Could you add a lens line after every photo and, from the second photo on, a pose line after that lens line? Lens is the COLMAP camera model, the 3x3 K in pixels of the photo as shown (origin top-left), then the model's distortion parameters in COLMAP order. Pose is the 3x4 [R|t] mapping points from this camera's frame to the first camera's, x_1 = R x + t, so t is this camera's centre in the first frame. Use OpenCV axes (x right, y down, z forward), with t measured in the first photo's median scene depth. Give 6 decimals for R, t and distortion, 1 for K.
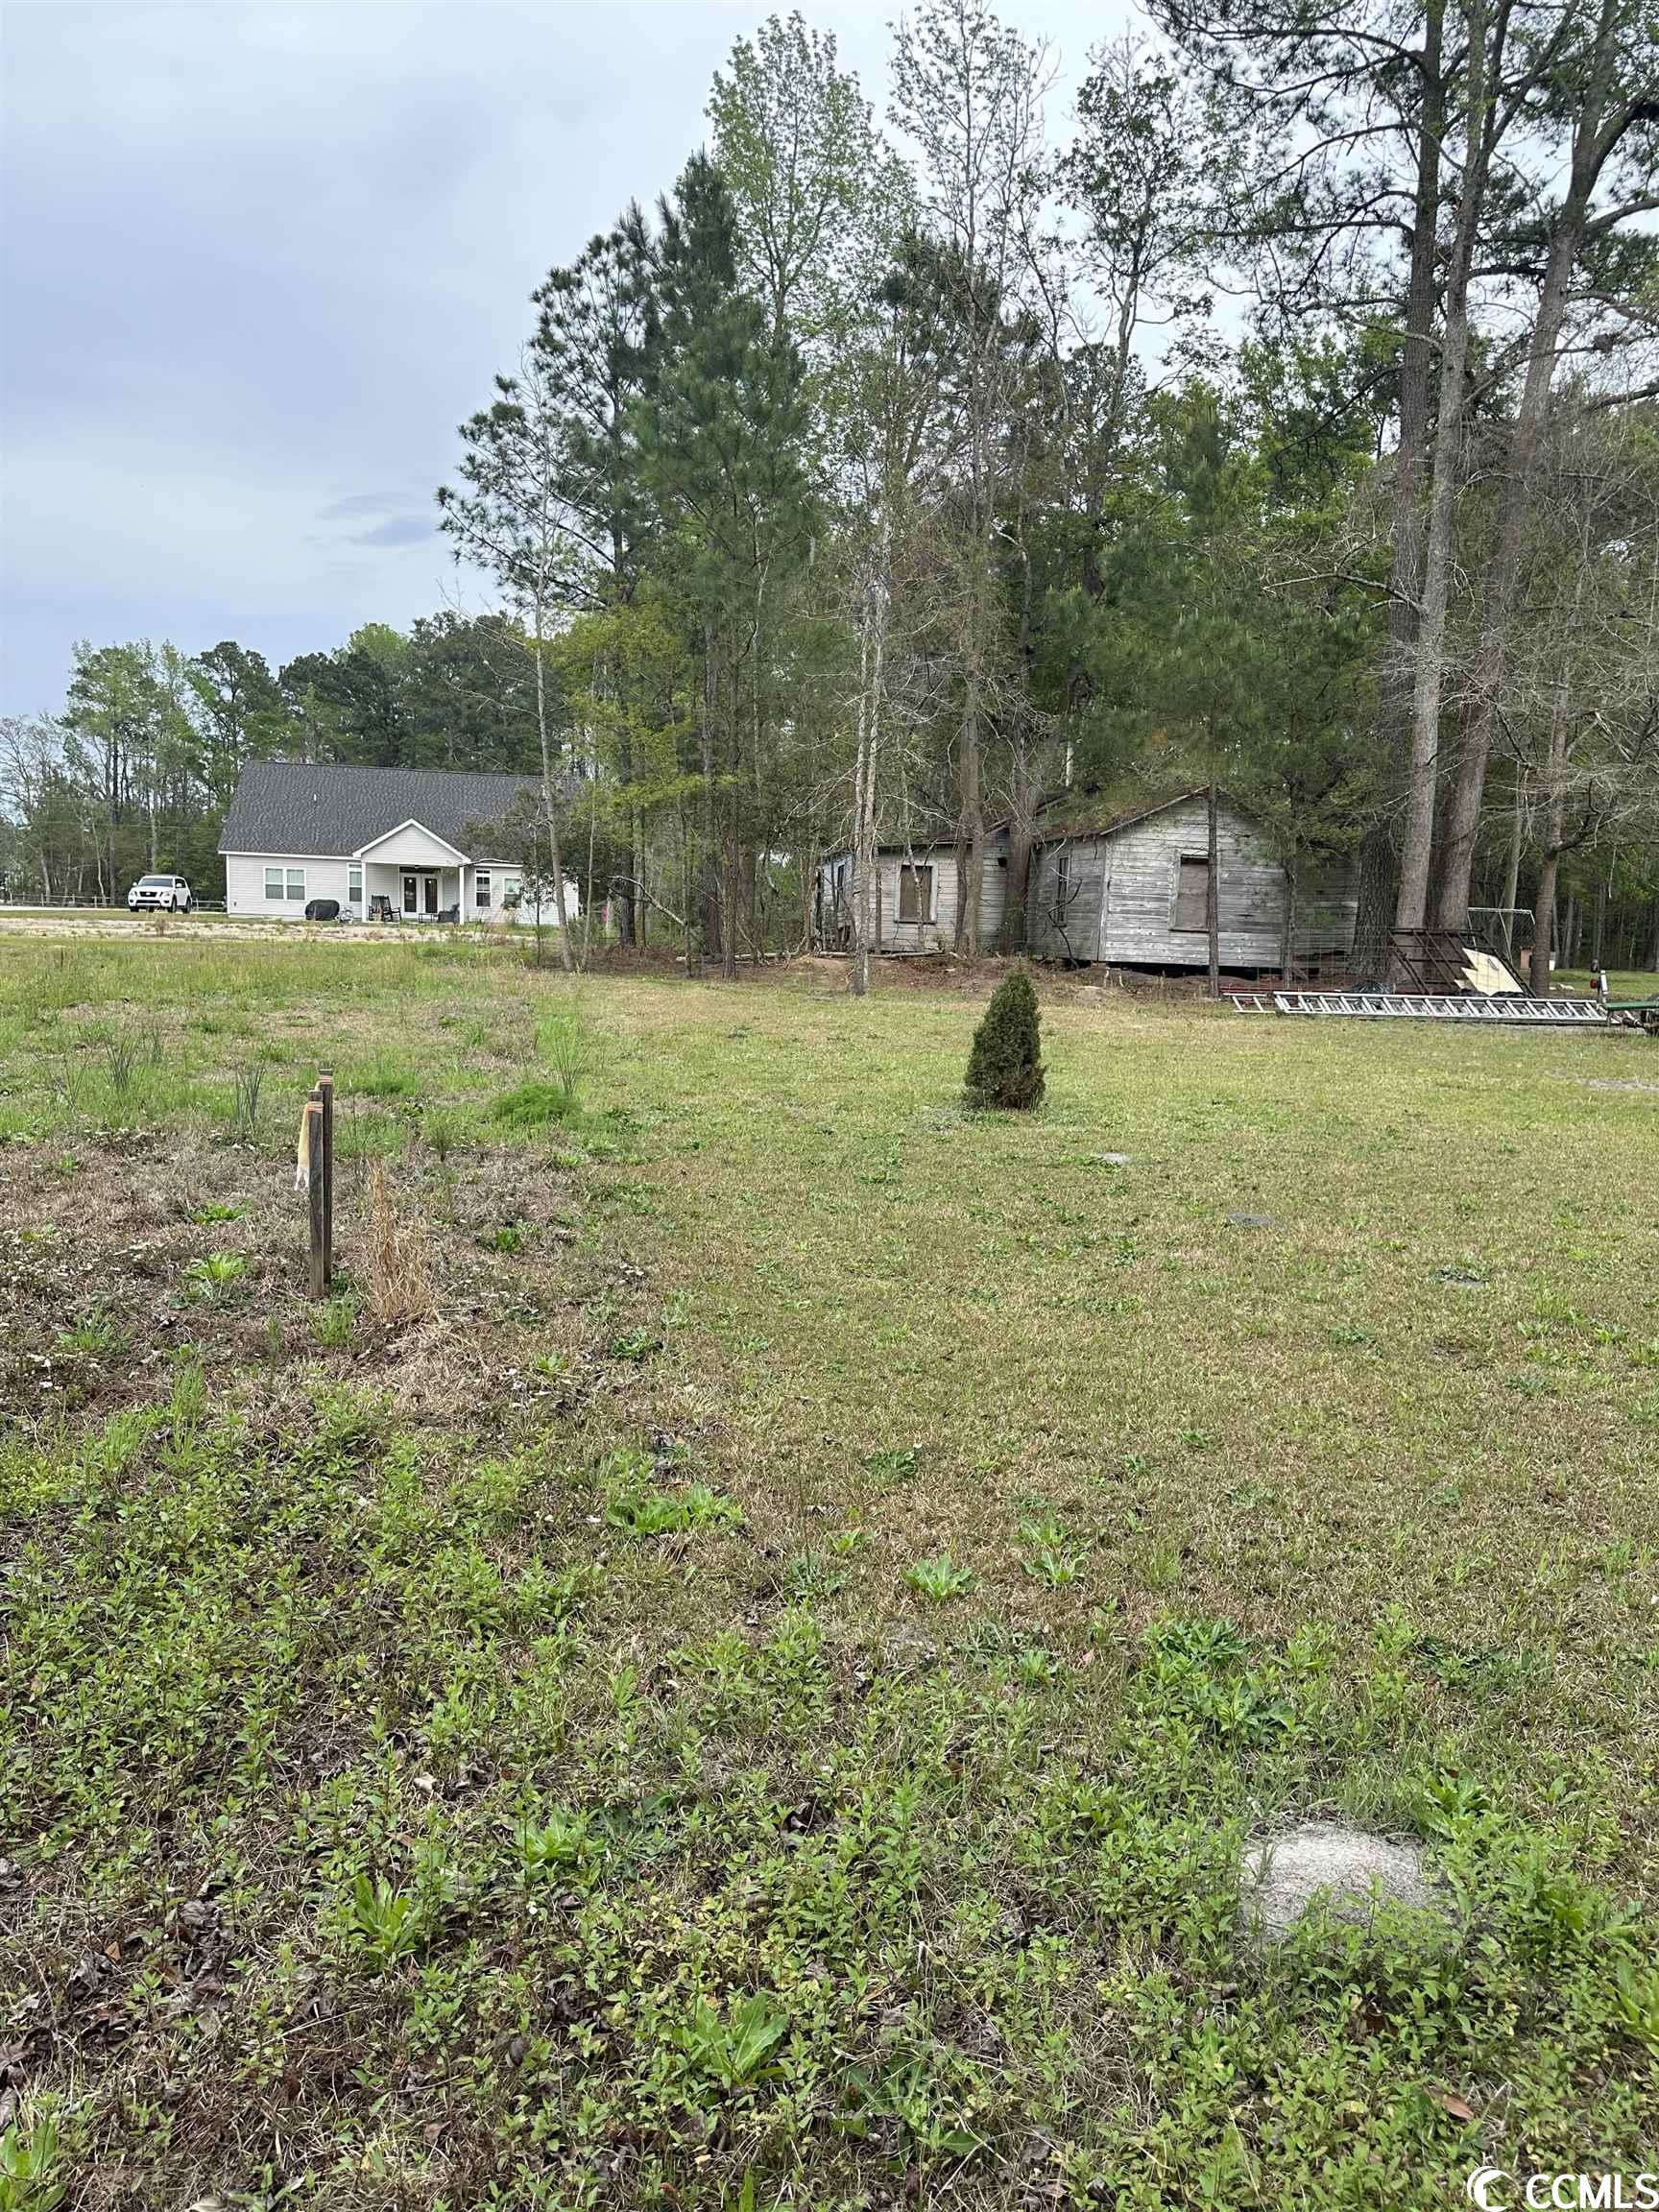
lens RADIAL K [[1529.3, 0, 827.3], [0, 1529.3, 1104.9], [0, 0, 1]] dist [0.031482, -0.033129]
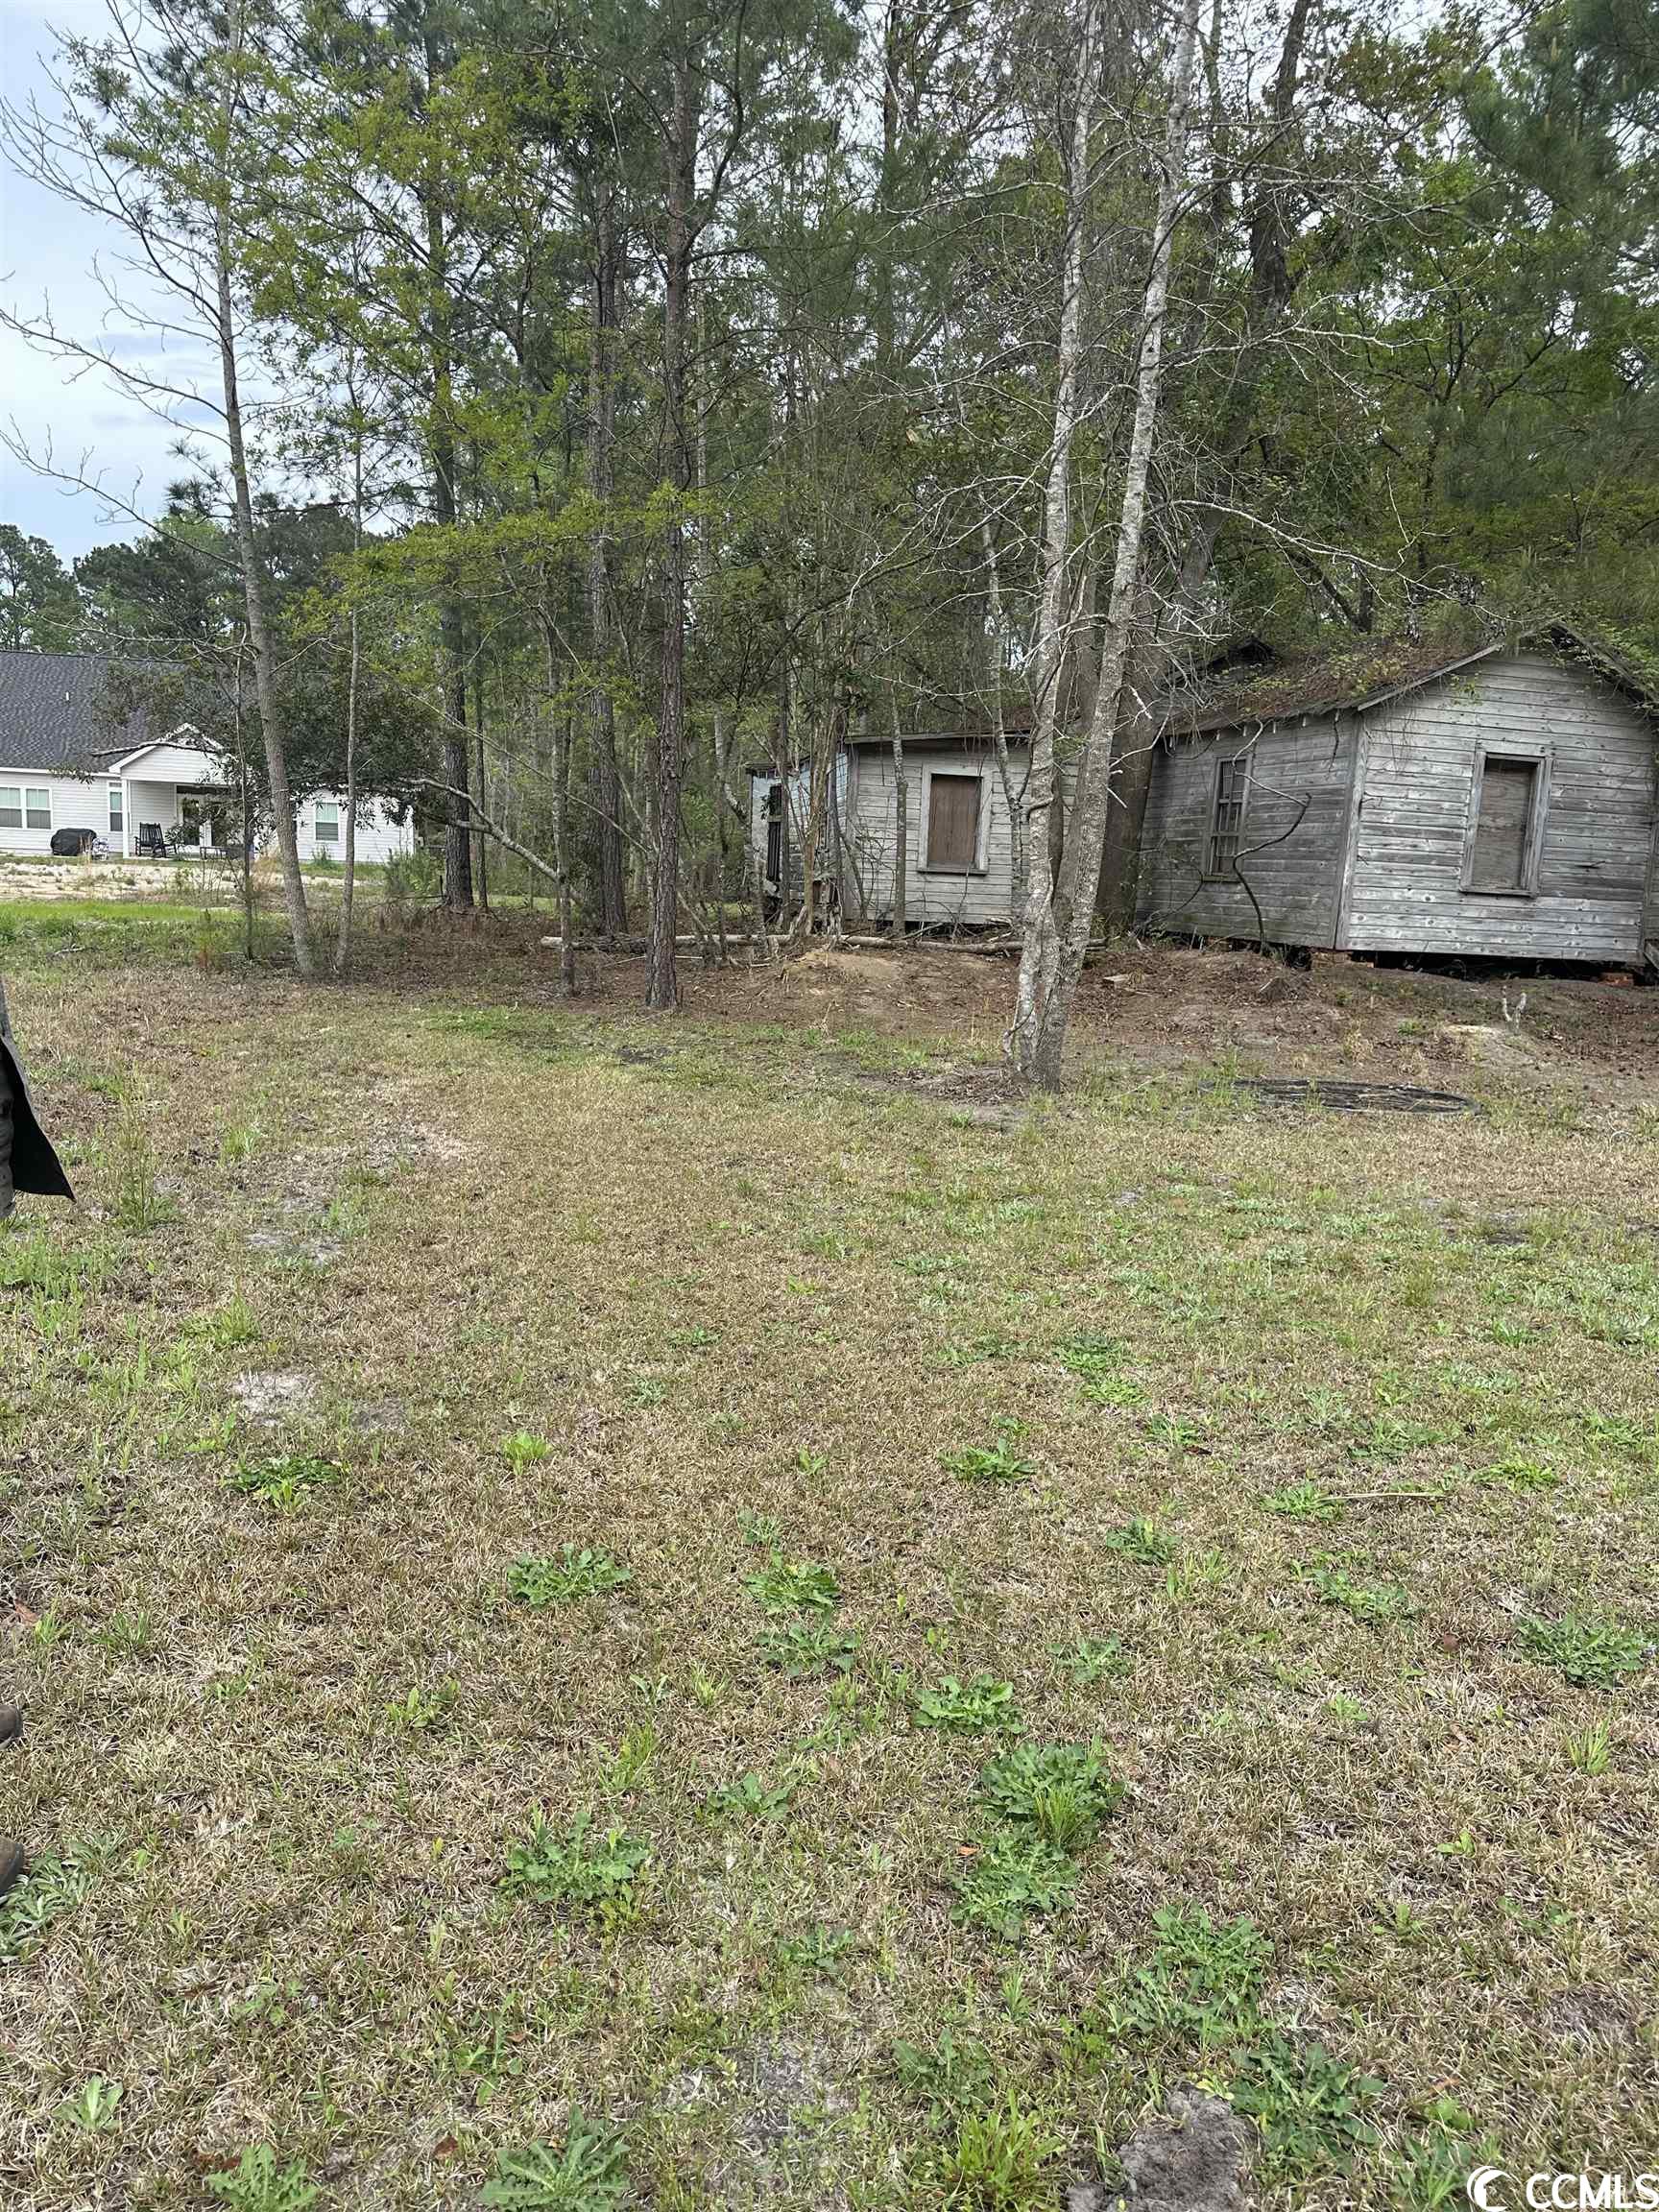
lens RADIAL K [[1529.3, 0, 827.3], [0, 1529.3, 1104.9], [0, 0, 1]] dist [0.031482, -0.033129]
pose [[0.996430, -0.005523, 0.084245, -0.040668], [0.002183, 0.999210, 0.039683, -0.053937], [-0.084398, -0.039357, 0.995655, 0.418885]]
